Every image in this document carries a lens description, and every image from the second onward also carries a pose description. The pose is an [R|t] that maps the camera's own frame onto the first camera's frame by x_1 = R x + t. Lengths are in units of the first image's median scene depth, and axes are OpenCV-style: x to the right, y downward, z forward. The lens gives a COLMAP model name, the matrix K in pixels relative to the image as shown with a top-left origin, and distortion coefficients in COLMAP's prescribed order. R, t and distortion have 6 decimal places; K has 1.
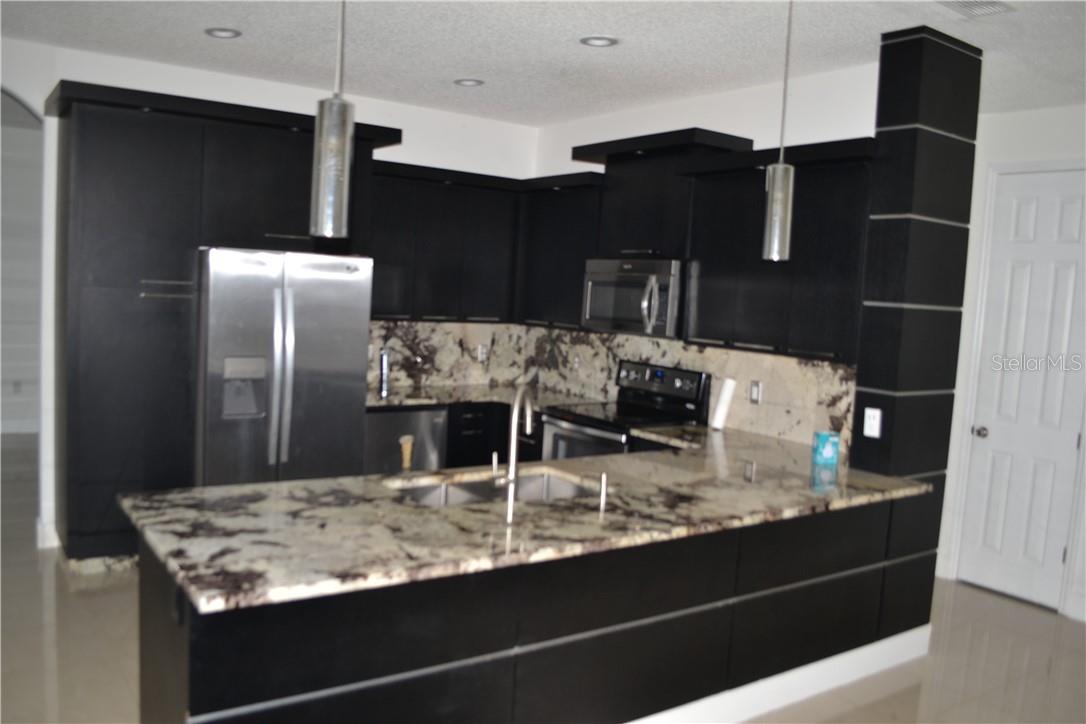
lens RADIAL K [[858.6, 0, 517.5], [0, 858.6, 361.0], [0, 0, 1]] dist [-0.074540, 0.001273]
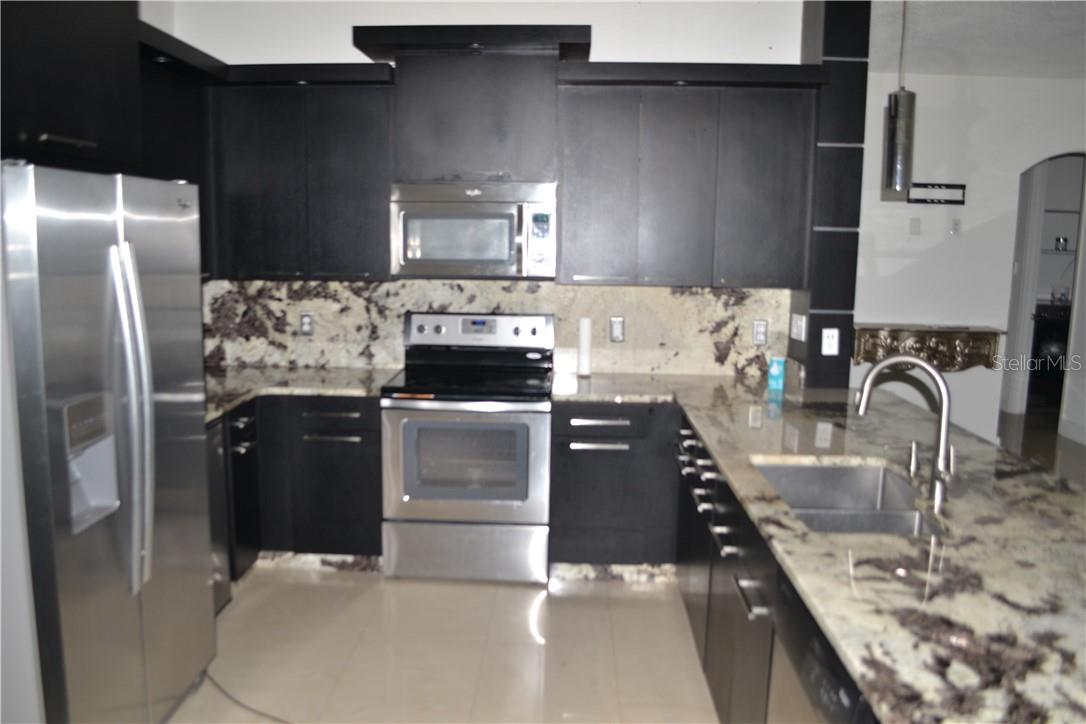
lens RADIAL K [[858.6, 0, 517.5], [0, 858.6, 361.0], [0, 0, 1]] dist [-0.074540, 0.001273]
pose [[0.612749, -0.157551, 0.774414, -0.469439], [0.088235, 0.987438, 0.131075, -0.055661], [-0.785337, -0.011986, 0.618953, 0.469250]]
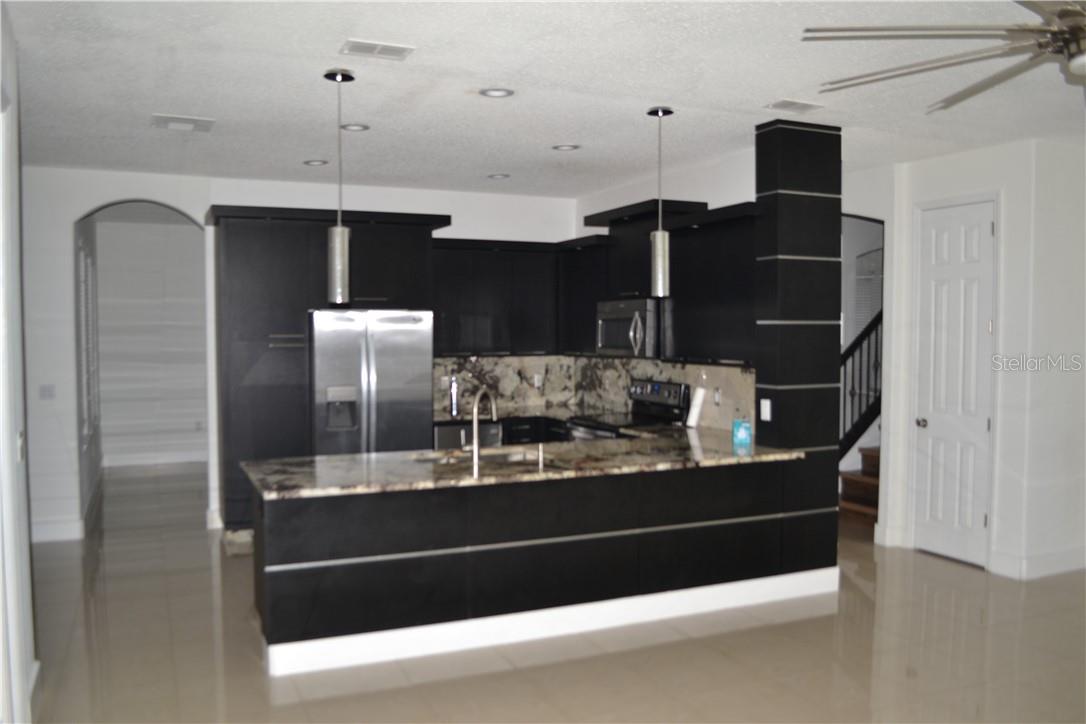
lens RADIAL K [[858.6, 0, 517.5], [0, 858.6, 361.0], [0, 0, 1]] dist [-0.074540, 0.001273]
pose [[0.980656, -0.049370, -0.189411, 0.211240], [0.039221, 0.997606, -0.056963, 0.041050], [0.191770, 0.048432, 0.980244, -0.299352]]
